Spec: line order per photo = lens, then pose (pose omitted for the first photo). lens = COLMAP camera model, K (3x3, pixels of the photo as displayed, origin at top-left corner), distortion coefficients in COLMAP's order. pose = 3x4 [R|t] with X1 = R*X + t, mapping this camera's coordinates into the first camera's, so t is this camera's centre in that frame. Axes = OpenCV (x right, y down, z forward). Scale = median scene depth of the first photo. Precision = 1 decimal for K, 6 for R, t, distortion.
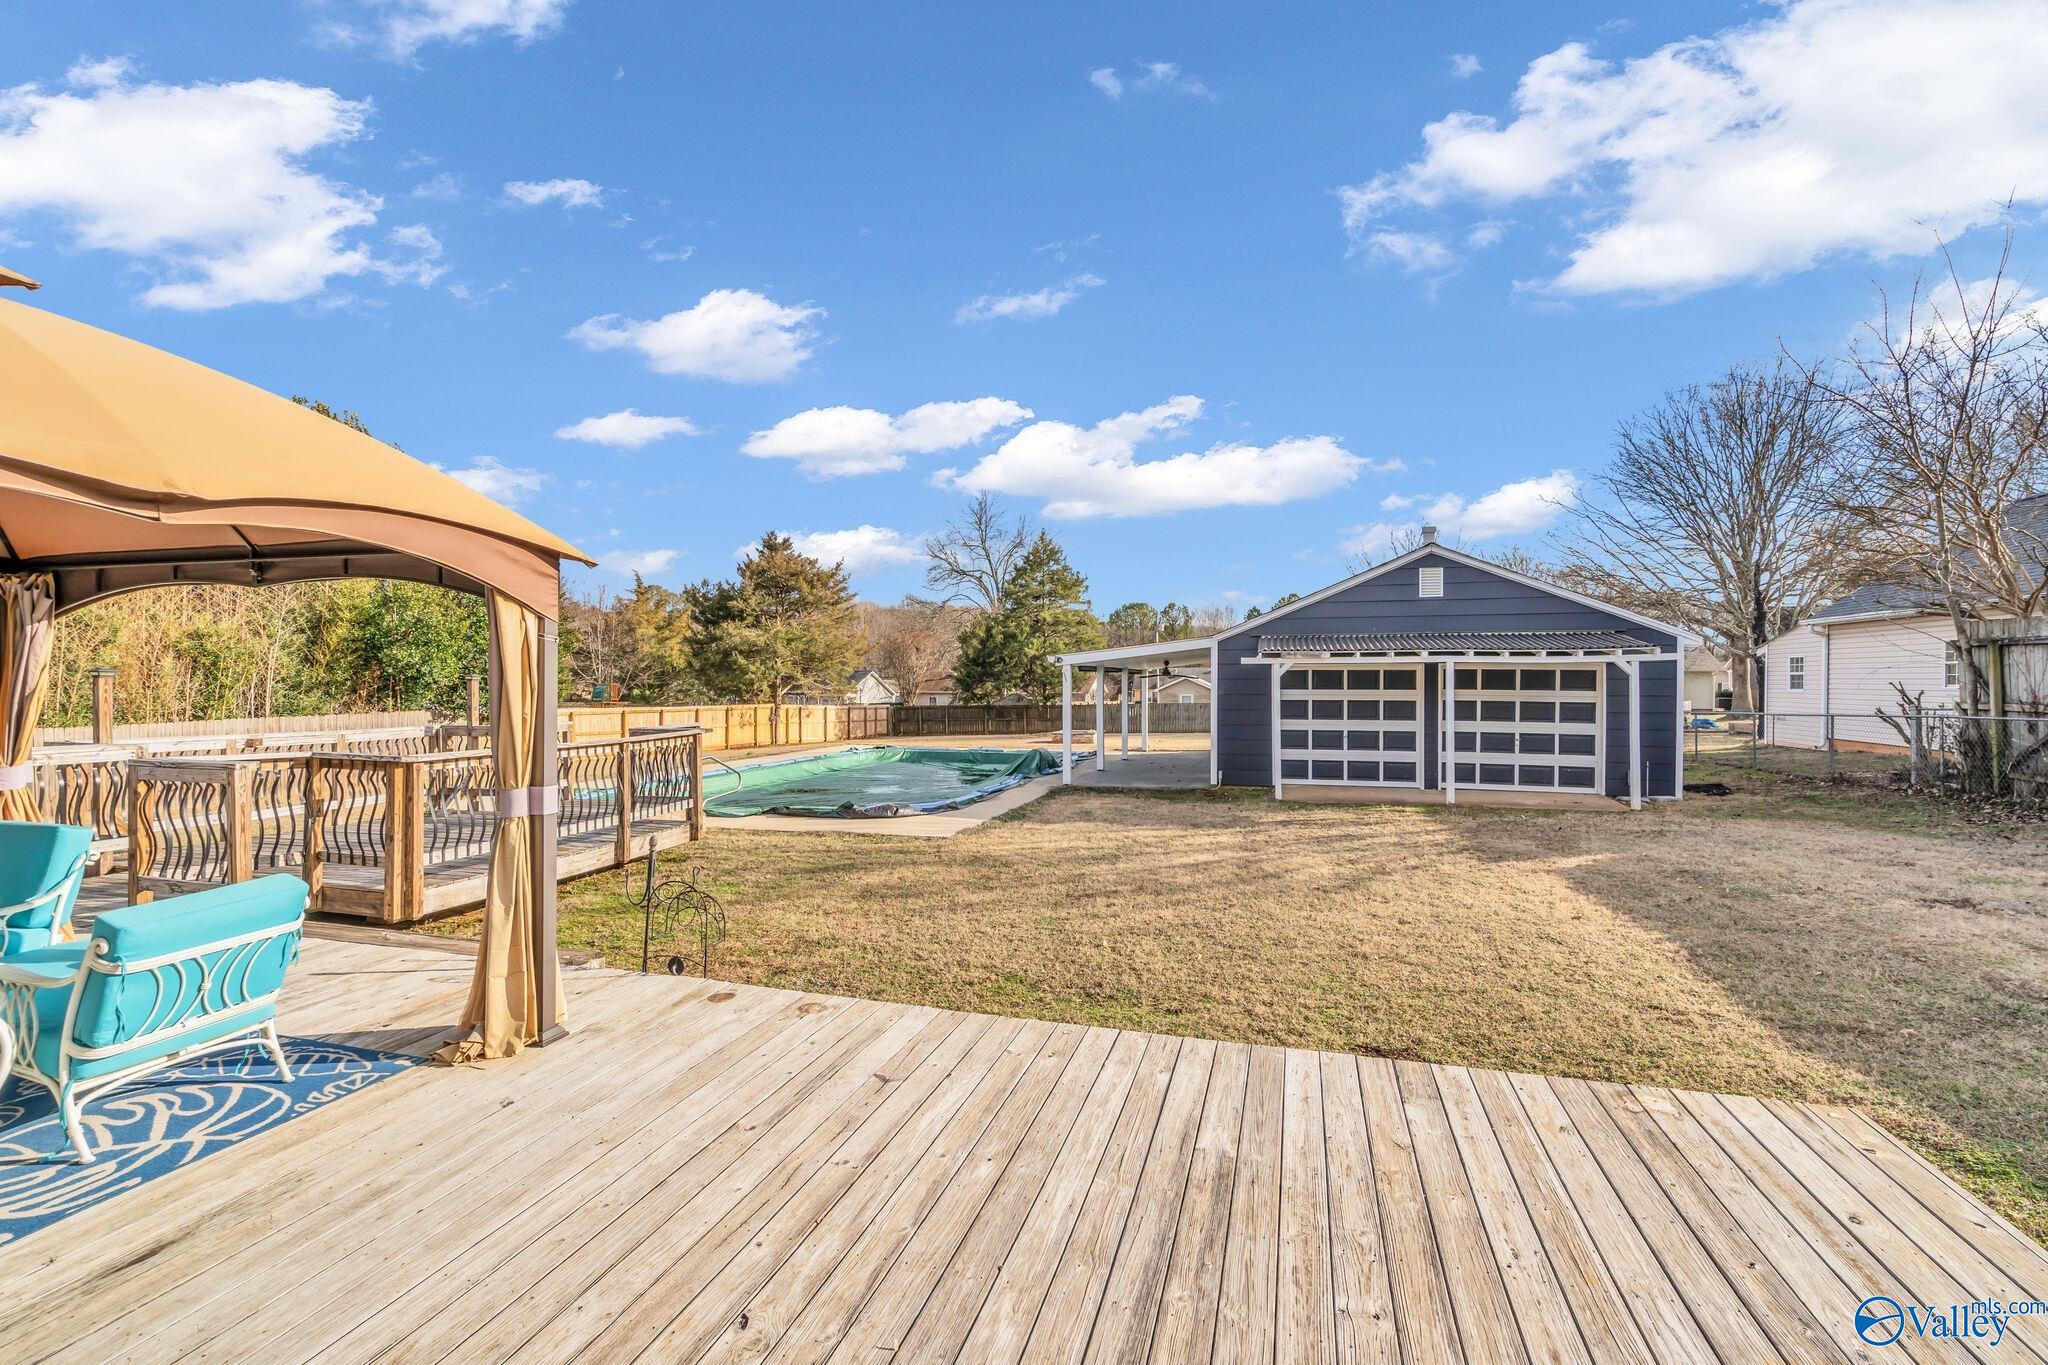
lens RADIAL K [[933.8, 0, 1027.5], [0, 933.8, 689.1], [0, 0, 1]] dist [0.001543, -0.000102]
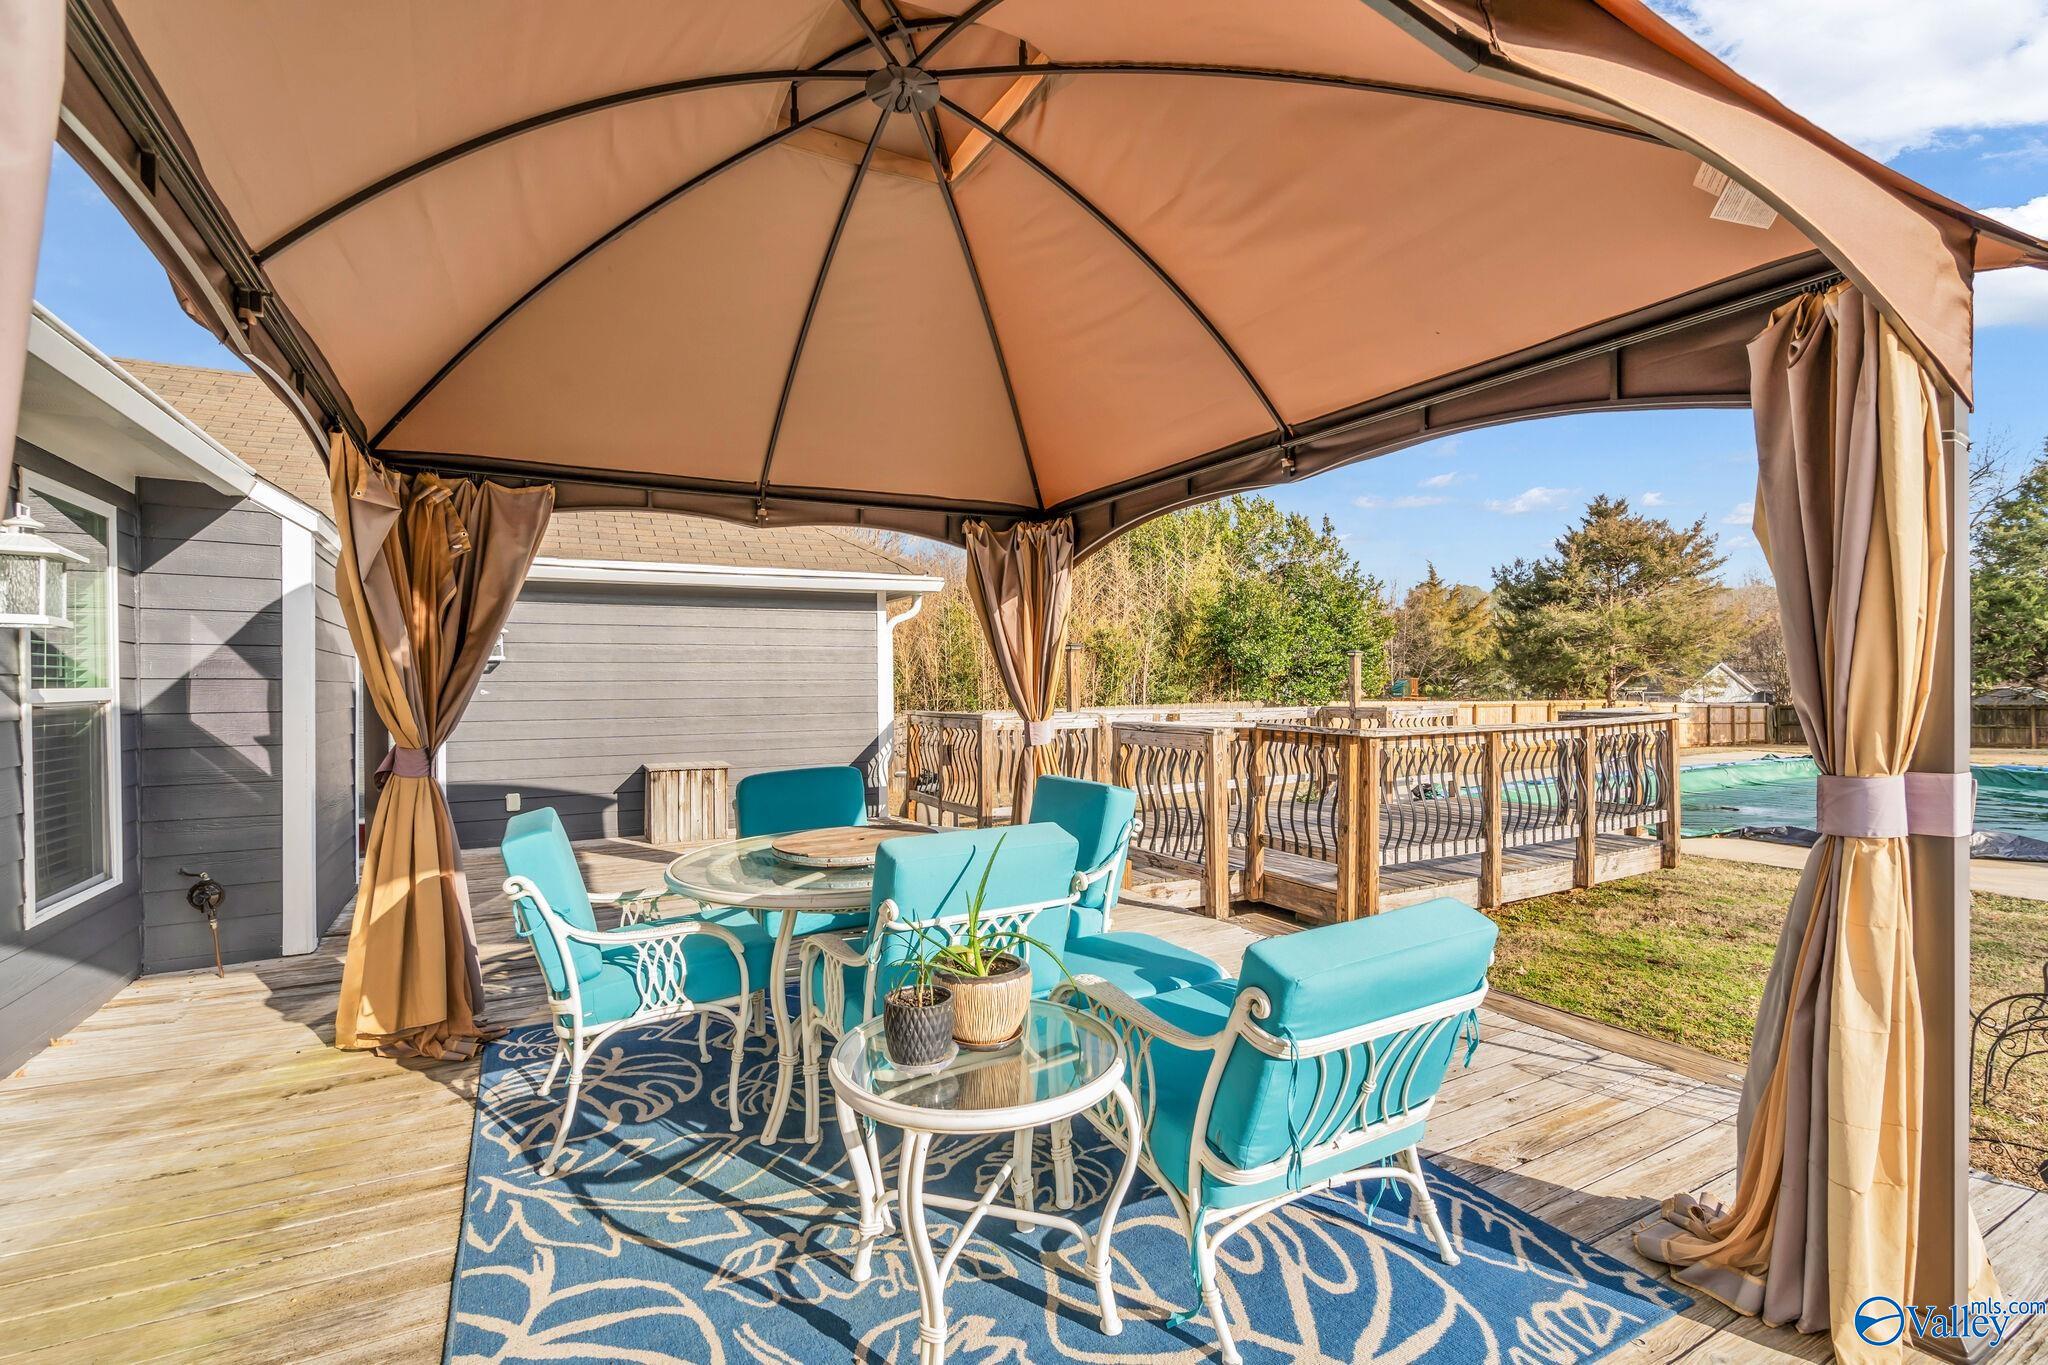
lens RADIAL K [[933.8, 0, 1019.9], [0, 933.8, 692.5], [0, 0, 1]] dist [0.001543, -0.000102]
pose [[0.705695, -0.001068, -0.708515, -0.359489], [0.003187, 0.999994, 0.001667, 0.044755], [0.708509, -0.003435, 0.705693, 0.260035]]
